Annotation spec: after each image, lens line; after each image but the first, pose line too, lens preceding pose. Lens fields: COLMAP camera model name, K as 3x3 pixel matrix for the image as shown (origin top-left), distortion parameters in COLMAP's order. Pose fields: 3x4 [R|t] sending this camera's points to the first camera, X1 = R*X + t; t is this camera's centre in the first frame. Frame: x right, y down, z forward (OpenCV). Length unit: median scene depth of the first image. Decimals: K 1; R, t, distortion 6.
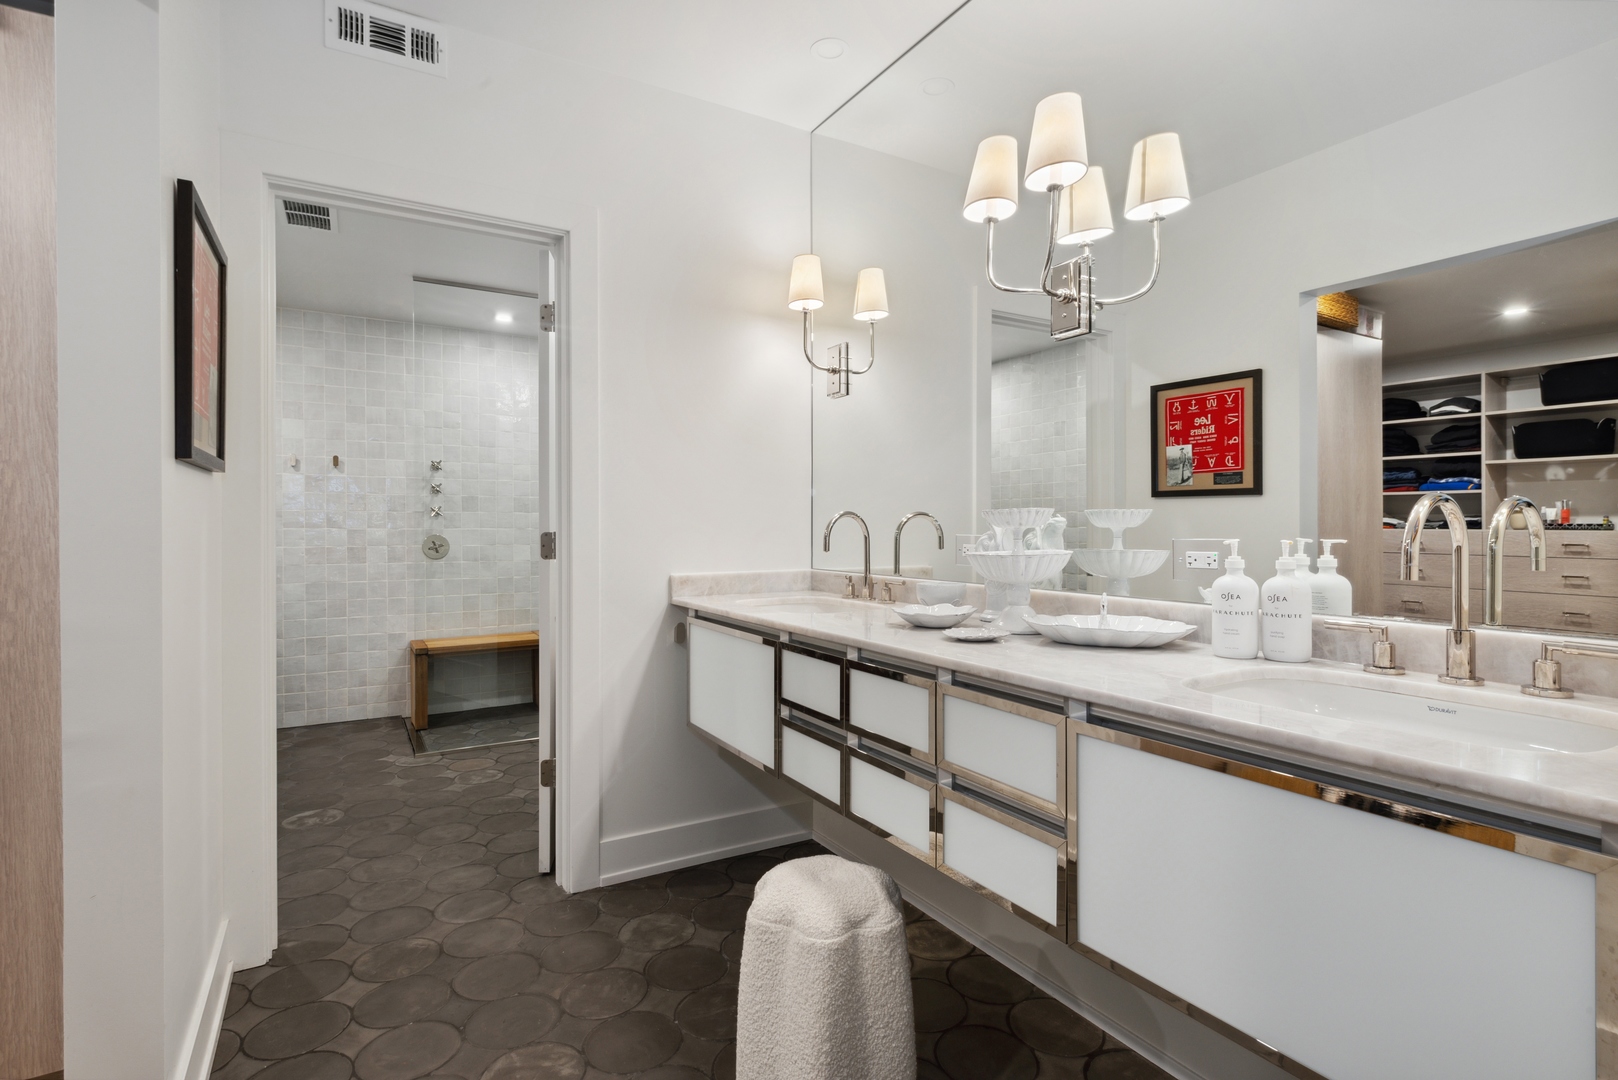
lens RADIAL K [[751.1, 0, 780.2], [0, 751.1, 525.7], [0, 0, 1]] dist [0.015706, 0.000164]
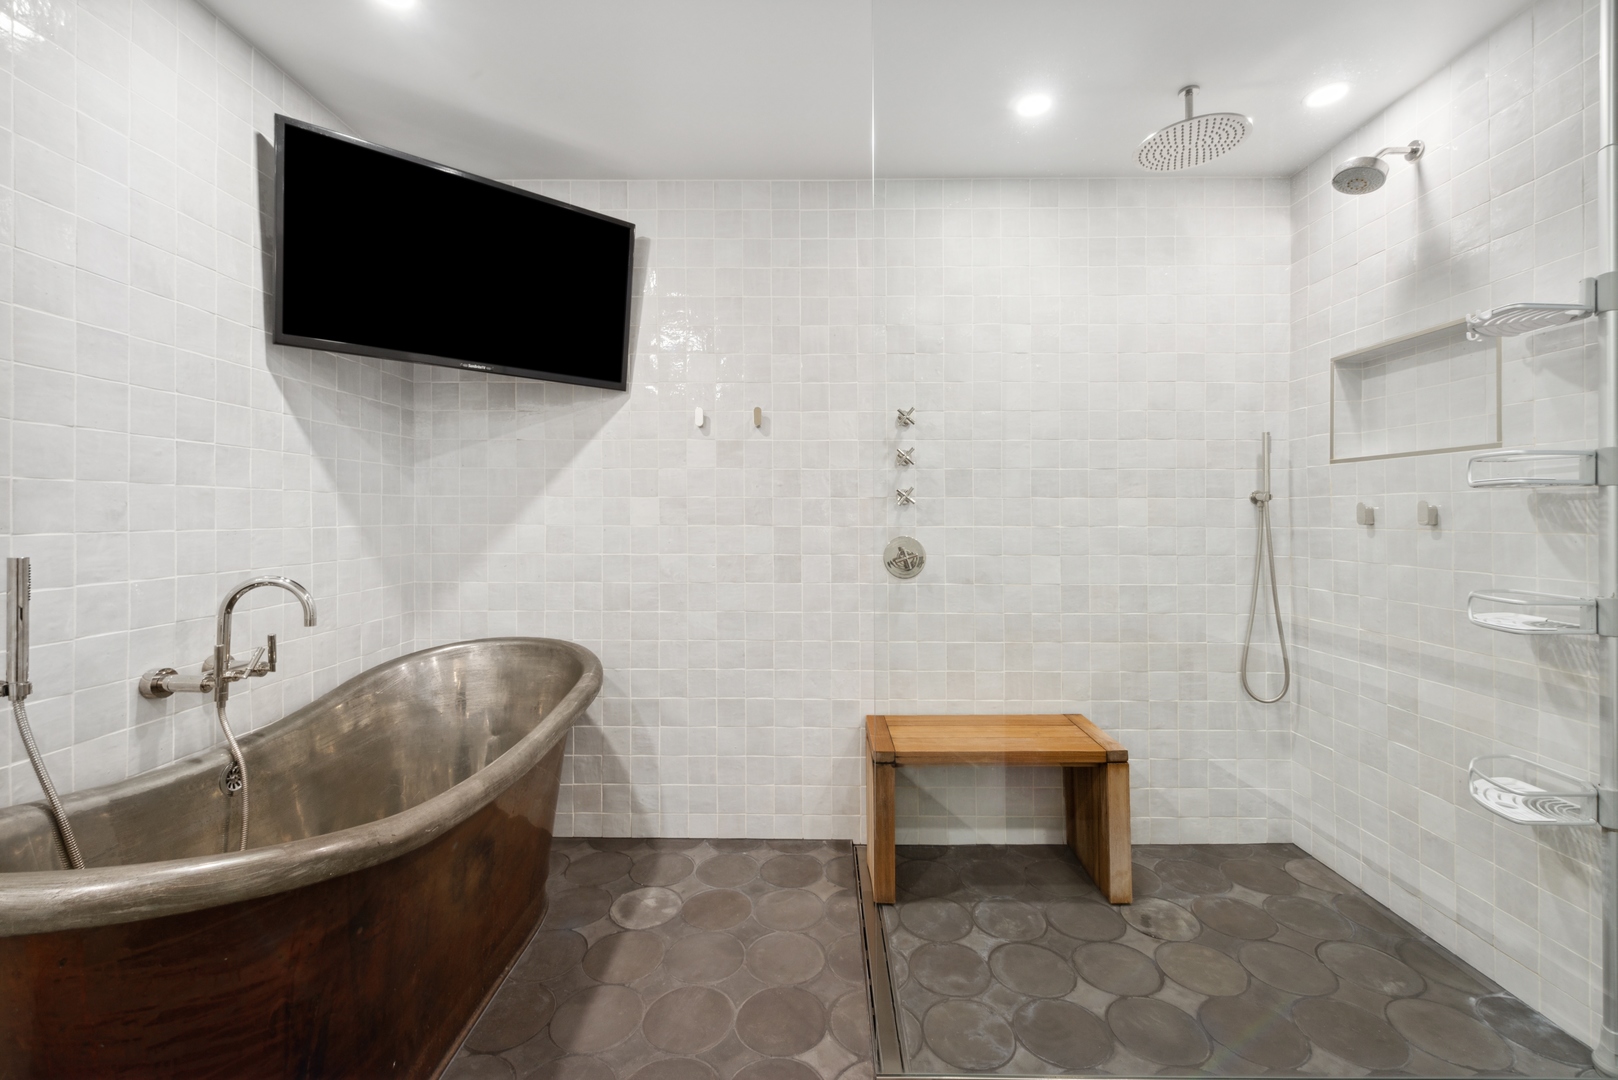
lens RADIAL K [[692.3, 0, 810.5], [0, 692.3, 529.8], [0, 0, 1]] dist [0.017466, 0.000296]
pose [[0.860555, 0.003015, -0.509348, -0.251389], [0.000045, 0.999982, 0.005994, 0.003699], [0.509357, -0.005181, 0.860540, 0.511176]]
